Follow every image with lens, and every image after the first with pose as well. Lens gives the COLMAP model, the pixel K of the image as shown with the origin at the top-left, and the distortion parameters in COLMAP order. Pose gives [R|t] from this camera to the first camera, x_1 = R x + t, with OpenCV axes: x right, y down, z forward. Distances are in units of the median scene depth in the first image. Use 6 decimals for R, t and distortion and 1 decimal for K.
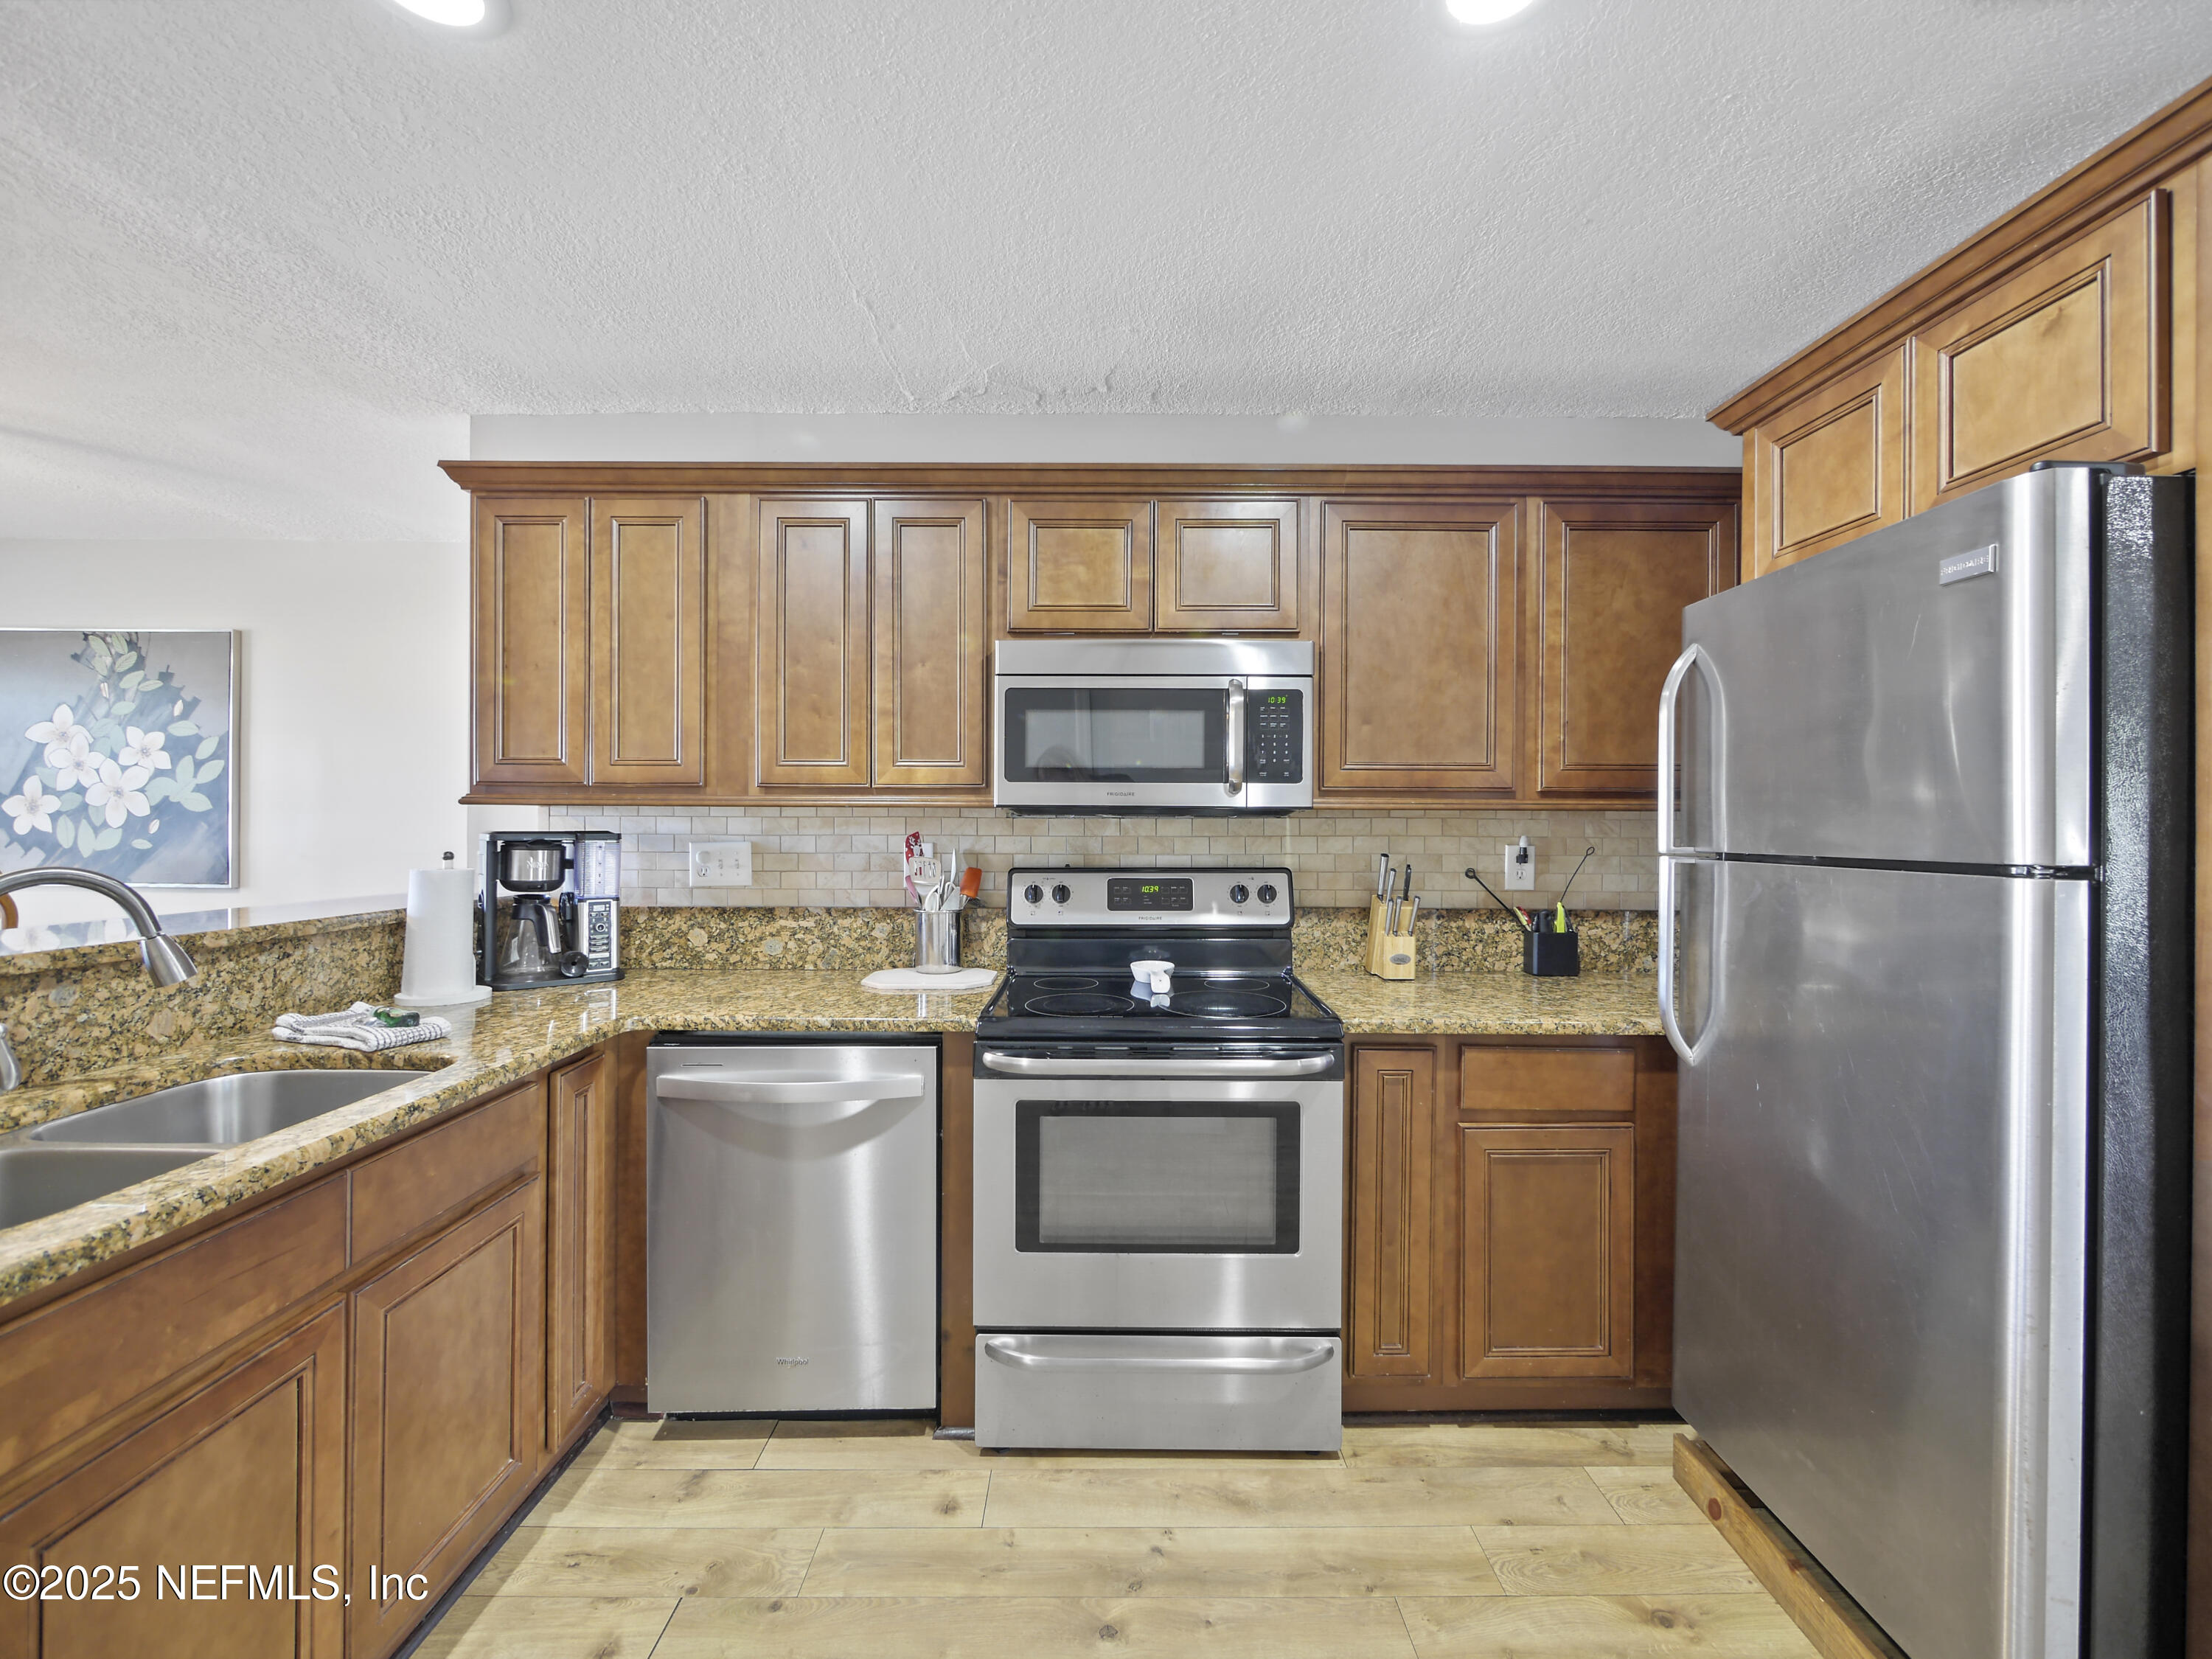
lens RADIAL K [[934.5, 0, 1110.9], [0, 934.5, 822.6], [0, 0, 1]] dist [-0.005733, 0.000282]
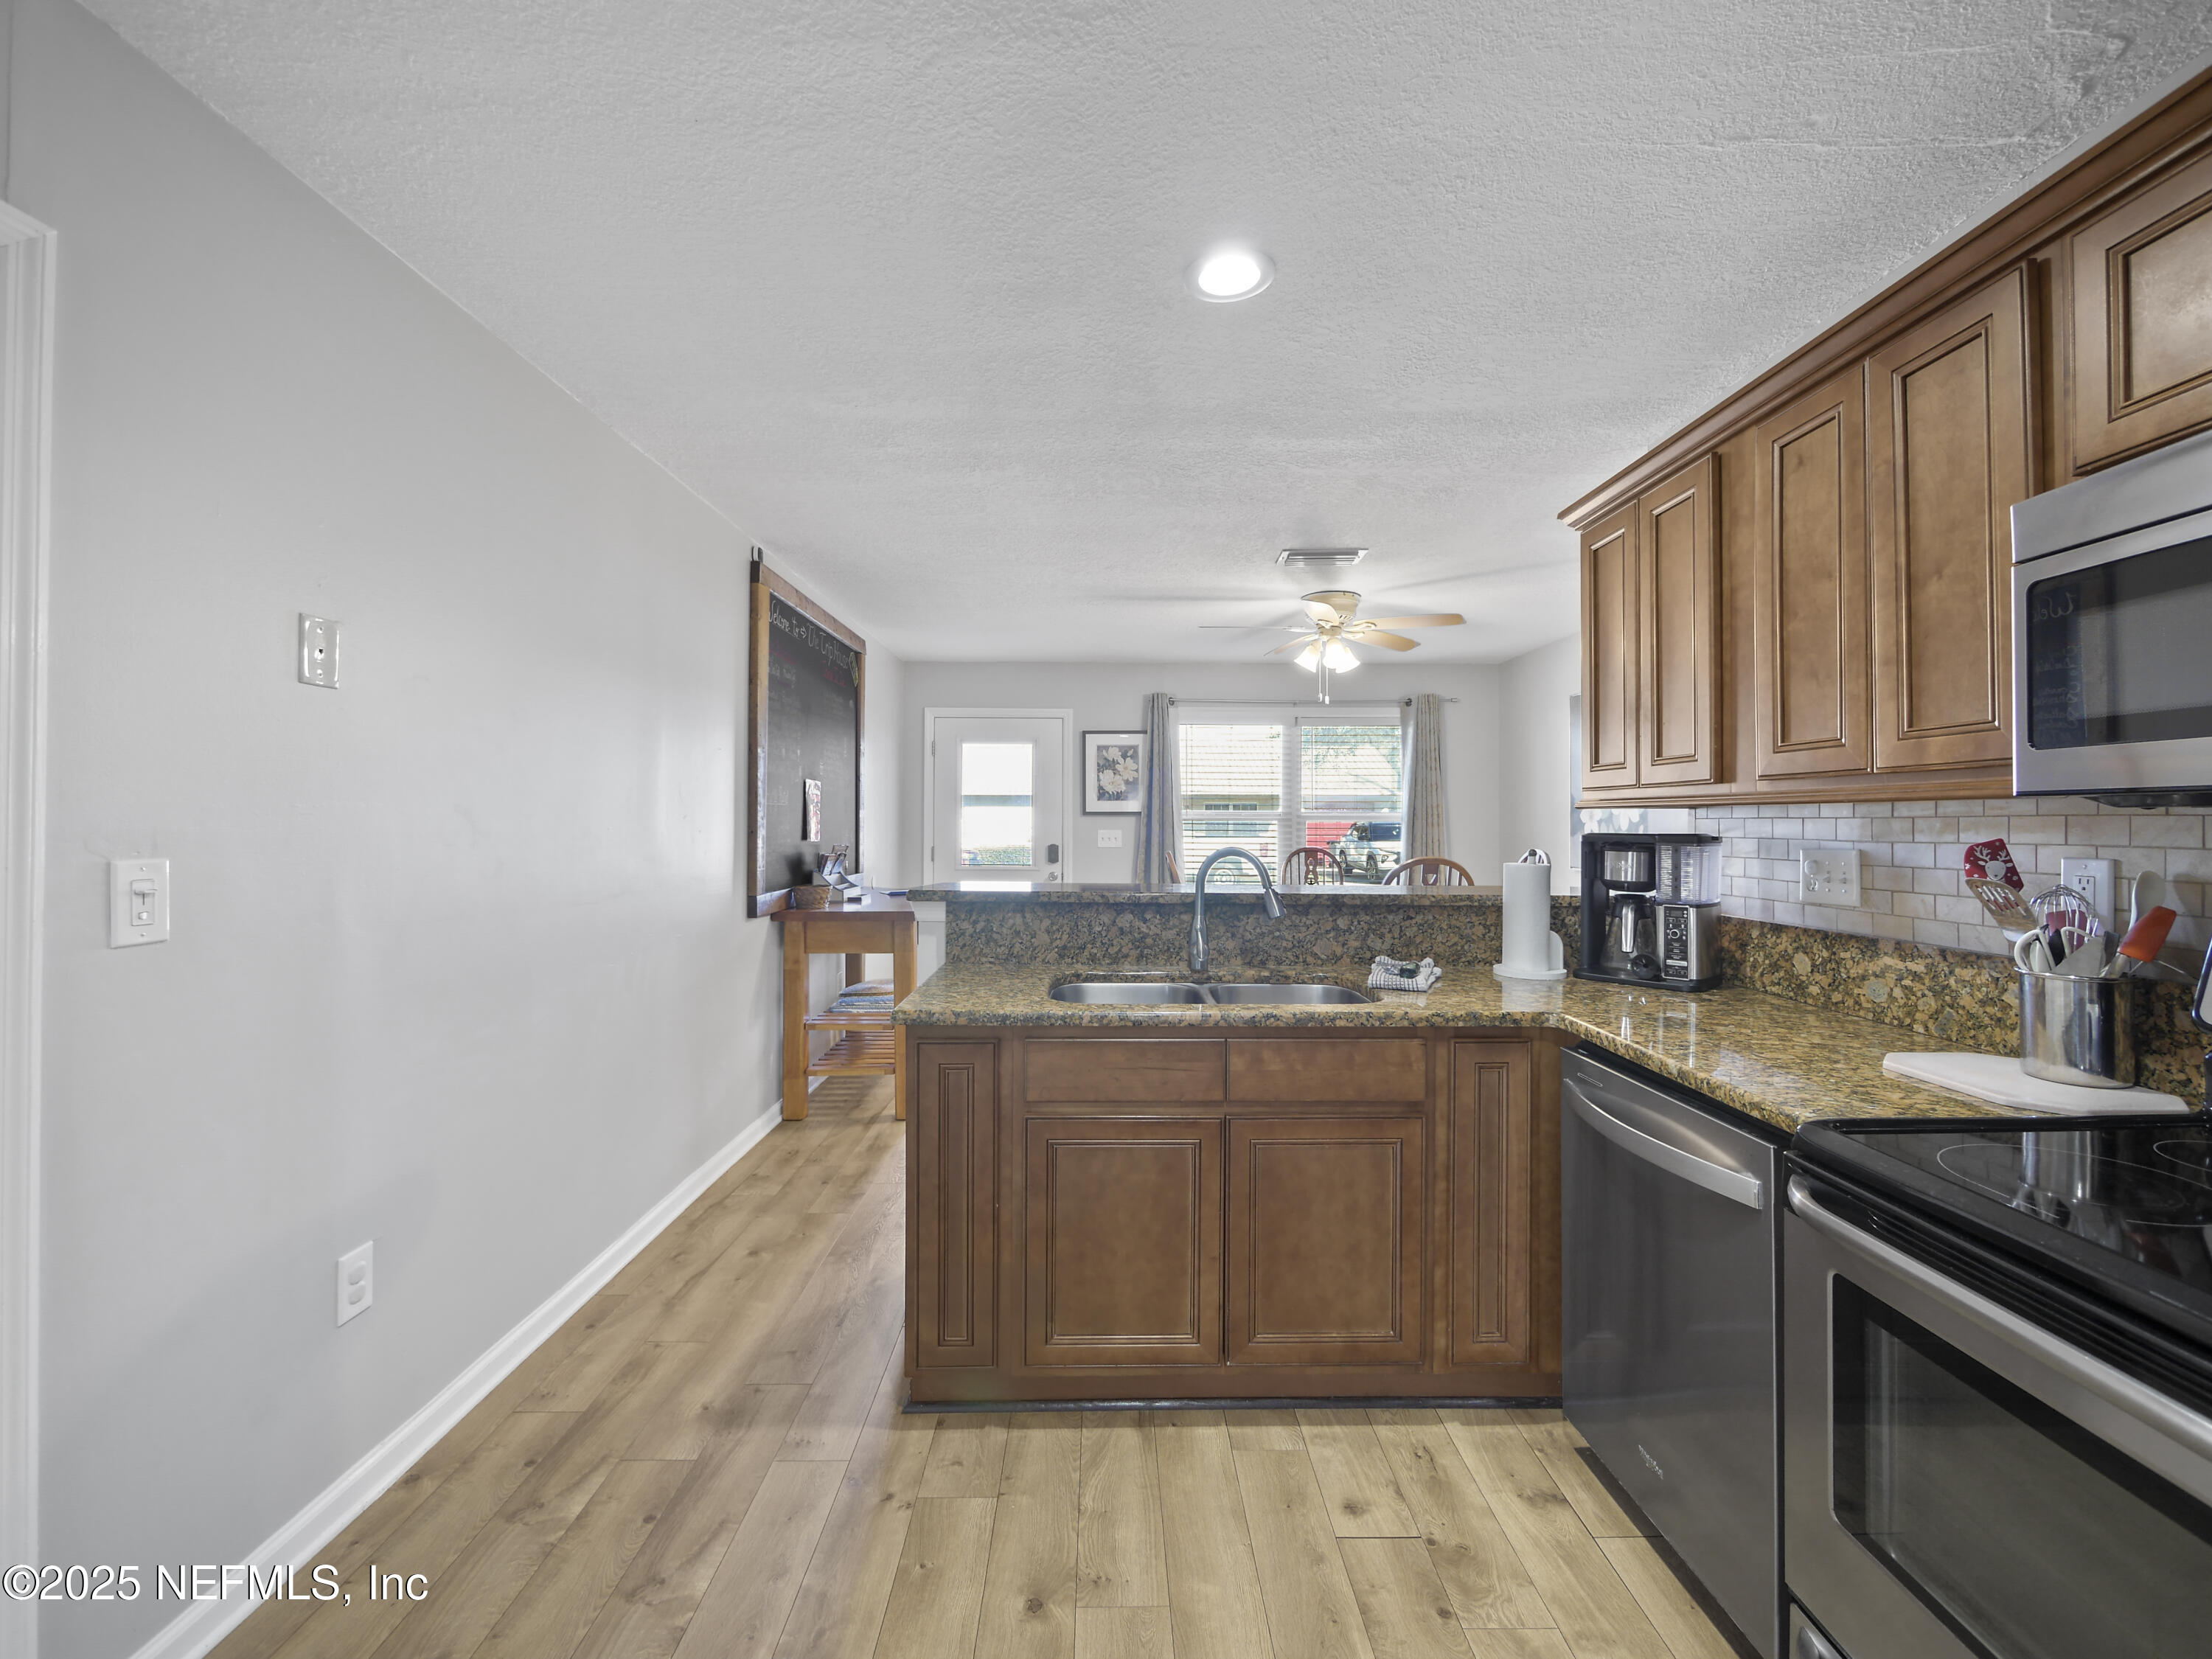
lens RADIAL K [[934.5, 0, 1115.2], [0, 934.5, 819.0], [0, 0, 1]] dist [-0.005733, 0.000282]
pose [[0.004730, -0.008277, -0.999955, 0.430373], [-0.004761, 0.999954, -0.008299, 0.004821], [0.999977, 0.004800, 0.004691, 0.434850]]
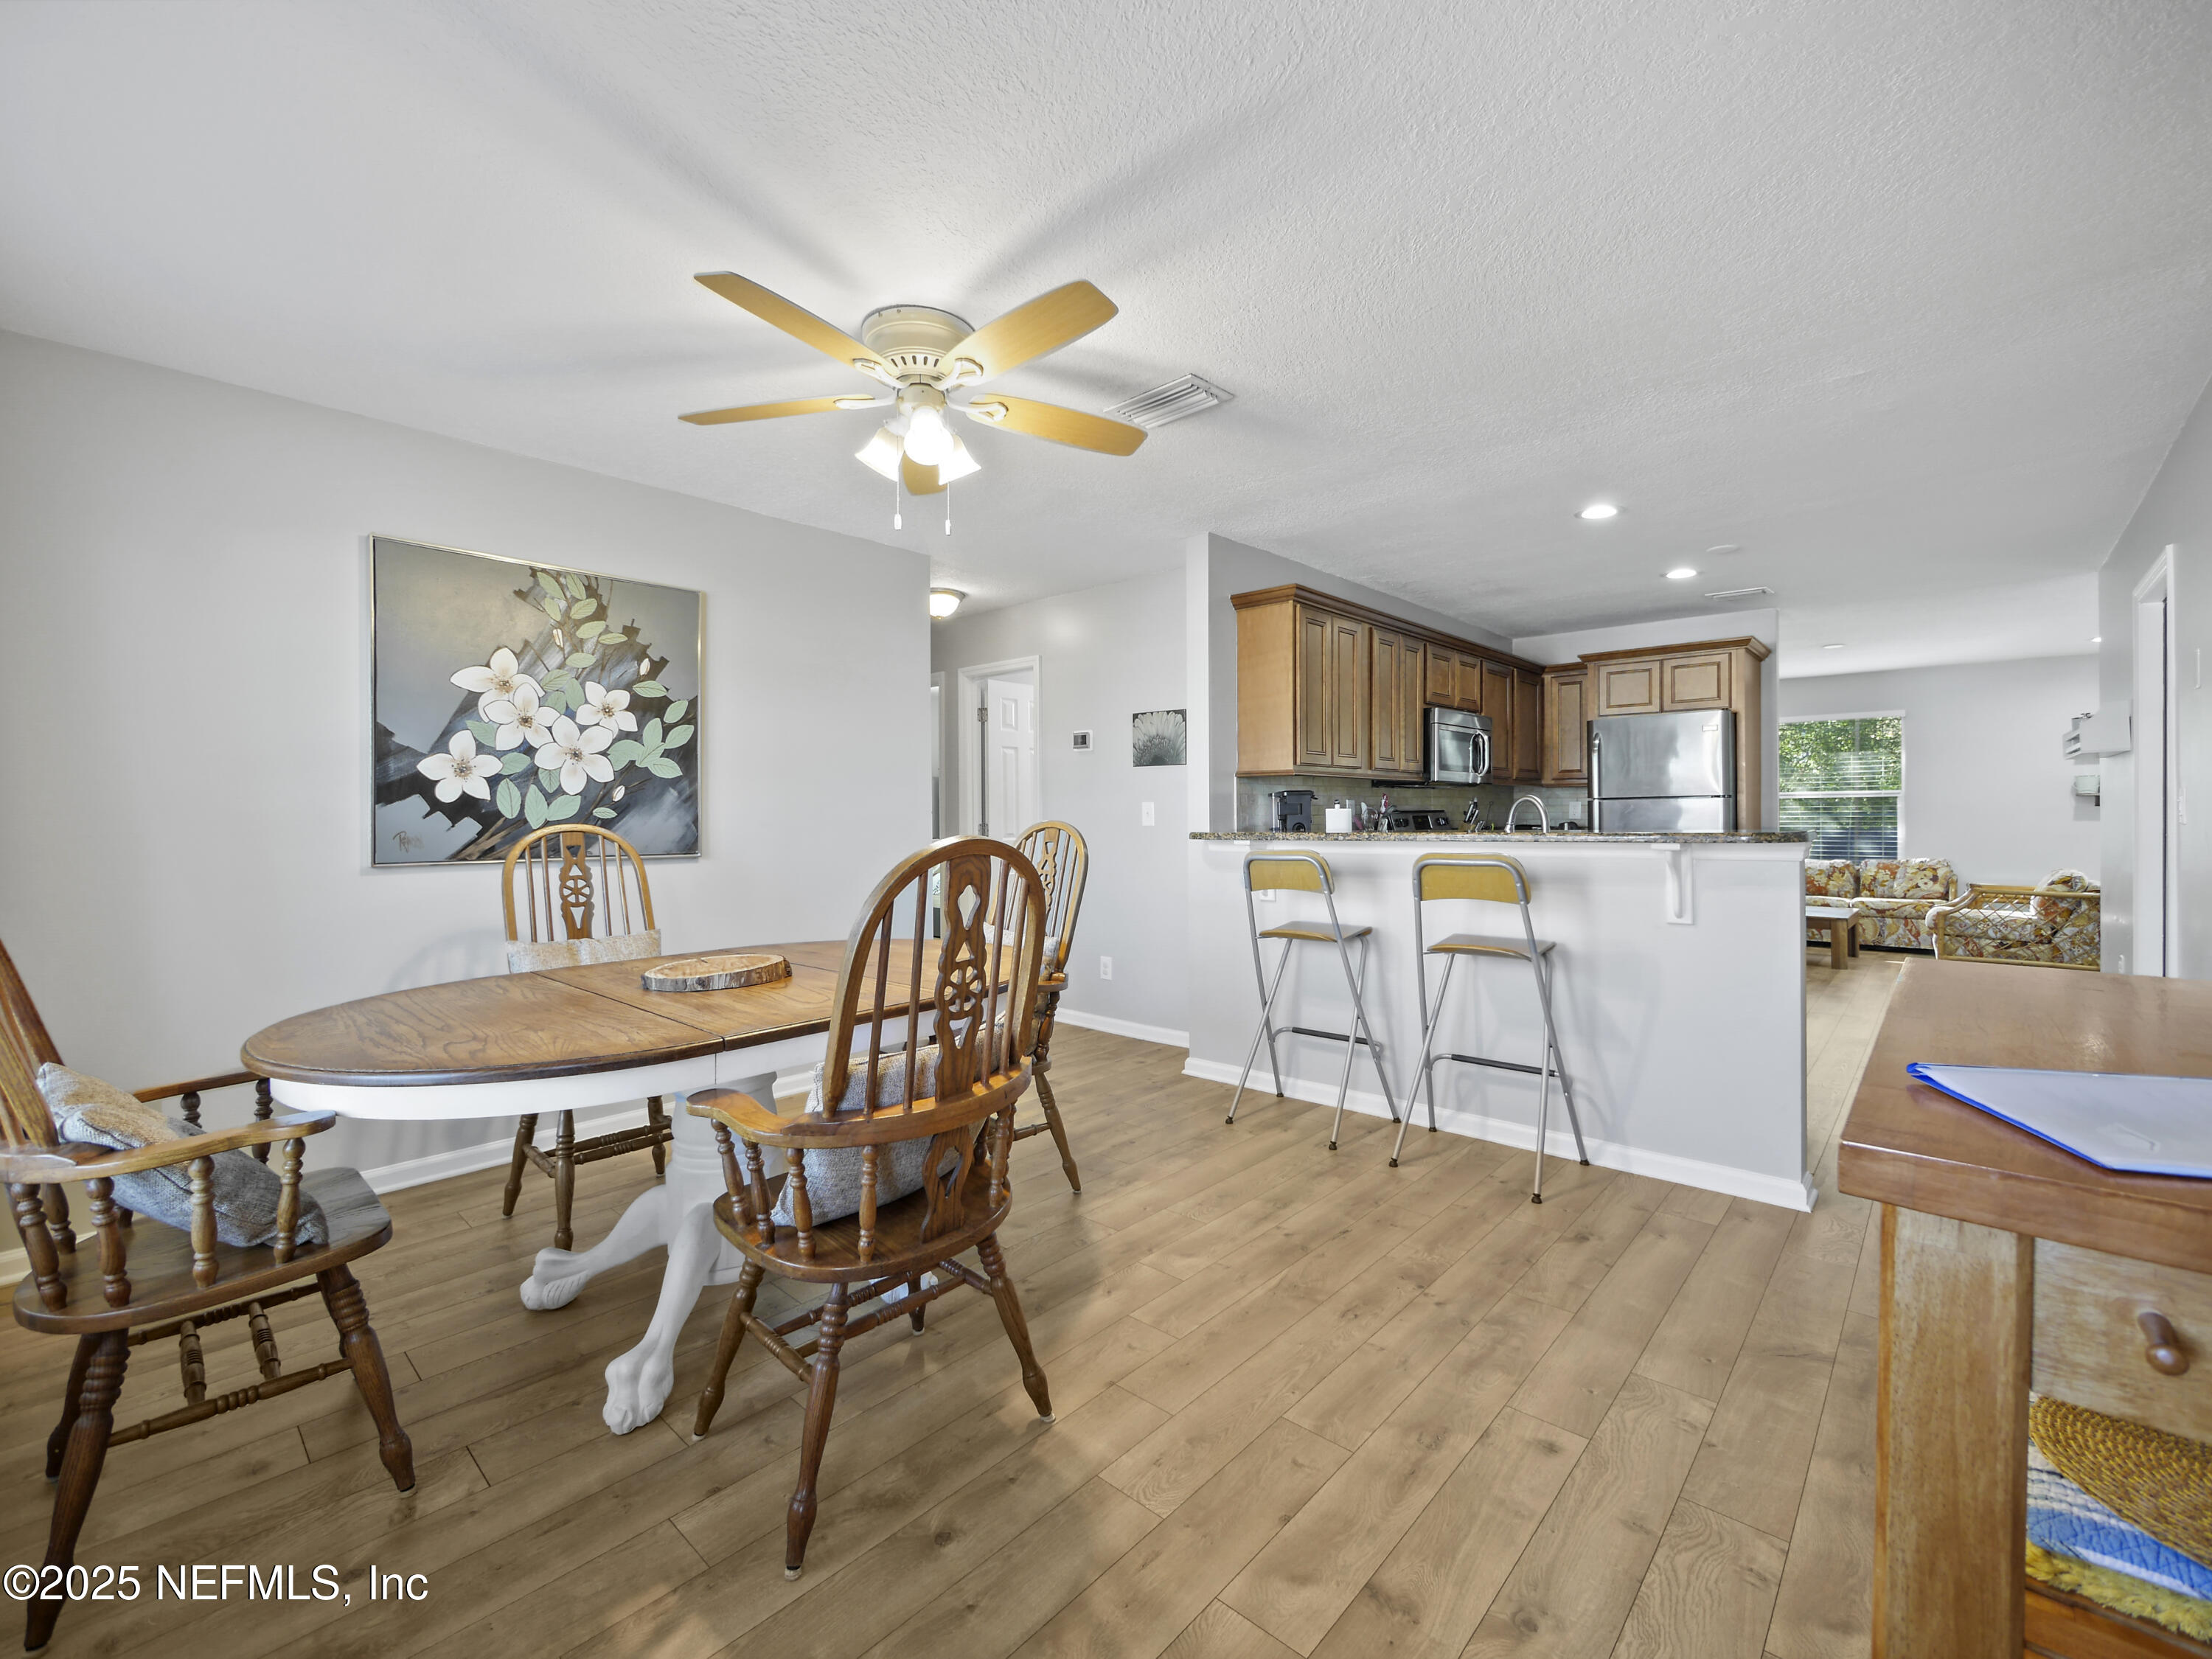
lens RADIAL K [[934.5, 0, 1111.5], [0, 934.5, 823.0], [0, 0, 1]] dist [-0.005733, 0.000282]
pose [[0.684042, -0.016795, 0.729250, -2.243177], [0.011666, 0.999859, 0.012084, 0.045735], [-0.729350, 0.000241, 0.684141, 0.027277]]
